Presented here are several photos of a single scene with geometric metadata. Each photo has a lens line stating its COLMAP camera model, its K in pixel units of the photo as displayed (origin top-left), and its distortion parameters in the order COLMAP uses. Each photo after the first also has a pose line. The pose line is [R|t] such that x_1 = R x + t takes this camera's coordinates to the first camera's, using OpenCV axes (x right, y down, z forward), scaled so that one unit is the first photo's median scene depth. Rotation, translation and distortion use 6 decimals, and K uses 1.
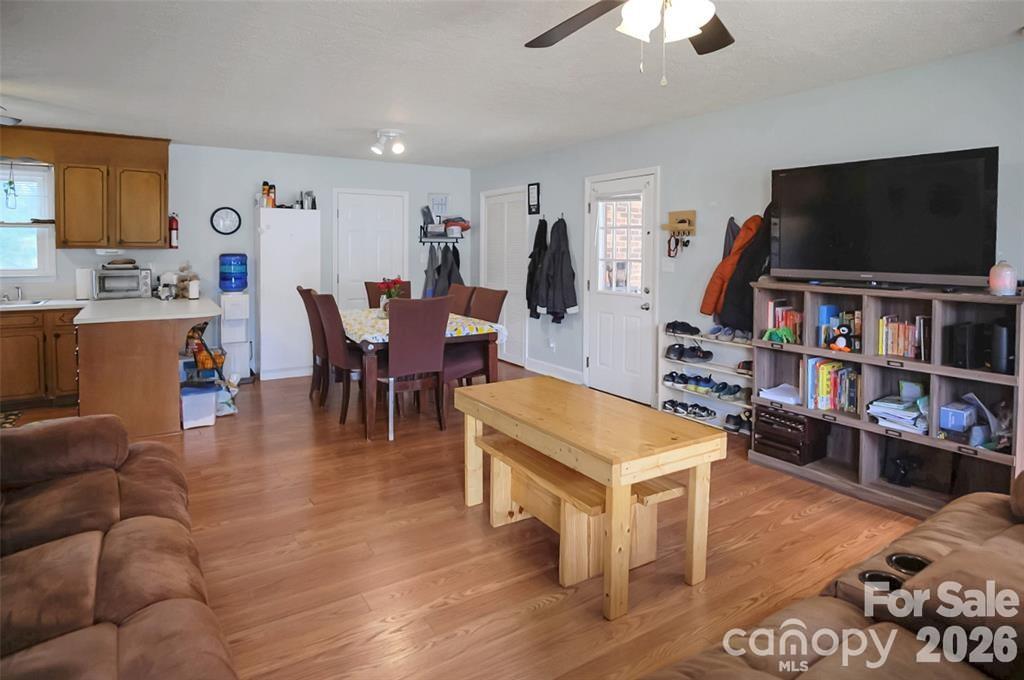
lens RADIAL K [[567.5, 0, 512.6], [0, 567.5, 310.5], [0, 0, 1]] dist [-0.027172, 0.001985]
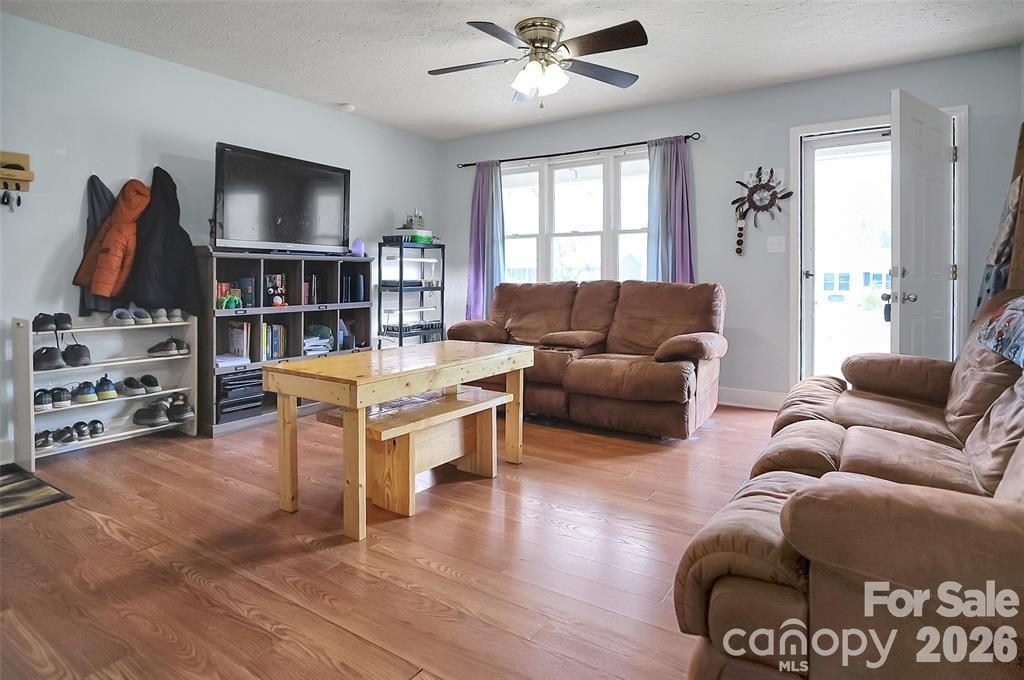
lens RADIAL K [[571.6, 0, 511.7], [0, 571.6, 289.7], [0, 0, 1]] dist [-0.030023, 0.000736]
pose [[-0.397467, -0.032842, 0.917029, -0.607995], [0.091465, 0.992964, 0.075205, -0.009791], [-0.913047, 0.113767, -0.391667, 0.817860]]
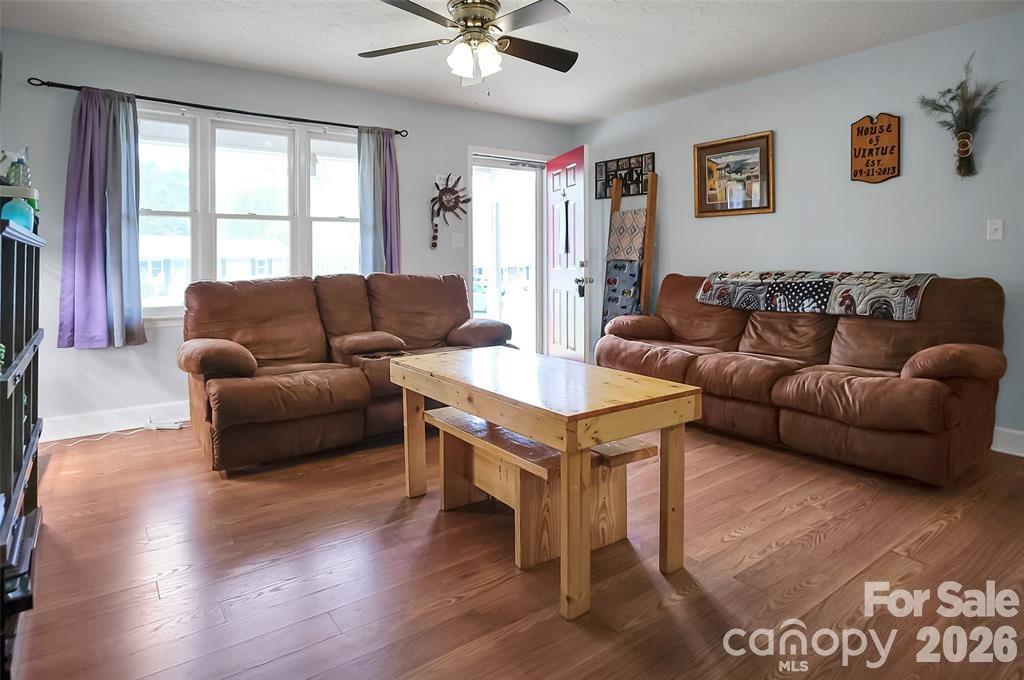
lens RADIAL K [[579.2, 0, 513.1], [0, 579.2, 267.8], [0, 0, 1]] dist [-0.023562, 0.001068]
pose [[-0.998028, -0.005091, -0.062562, 0.125373], [-0.012388, 0.993076, 0.116814, -0.060130], [0.061534, 0.117359, -0.991181, 1.226786]]
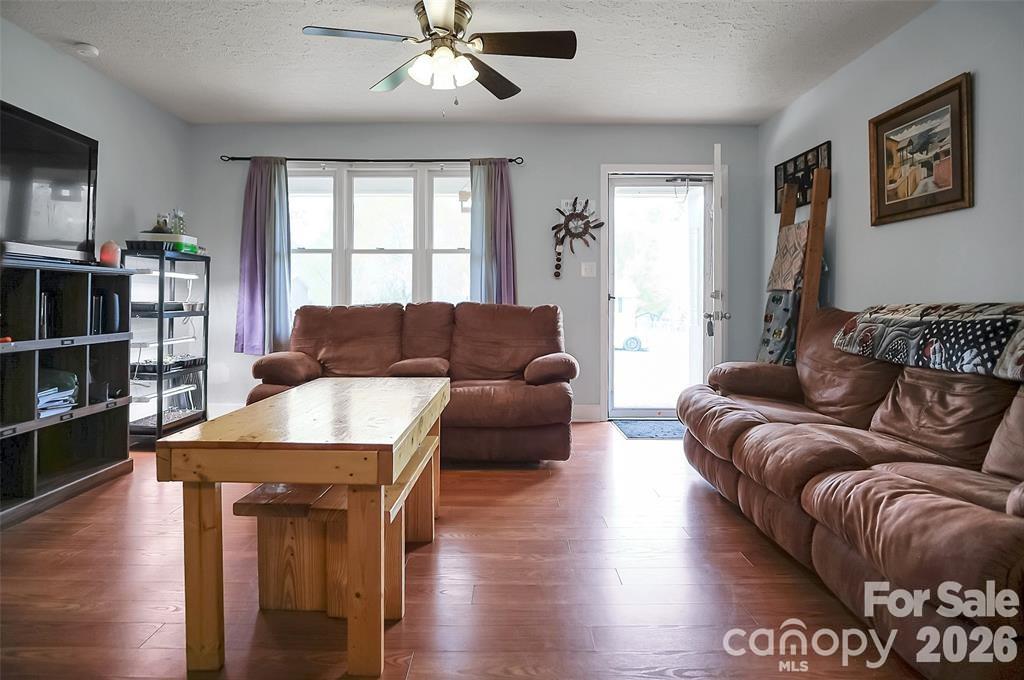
lens RADIAL K [[567.5, 0, 512.6], [0, 567.5, 310.5], [0, 0, 1]] dist [-0.027172, 0.001985]
pose [[-0.842262, -0.022444, 0.538601, -0.325411], [0.043739, 0.992993, 0.109777, -0.019691], [-0.537291, 0.116018, -0.835379, 1.001102]]
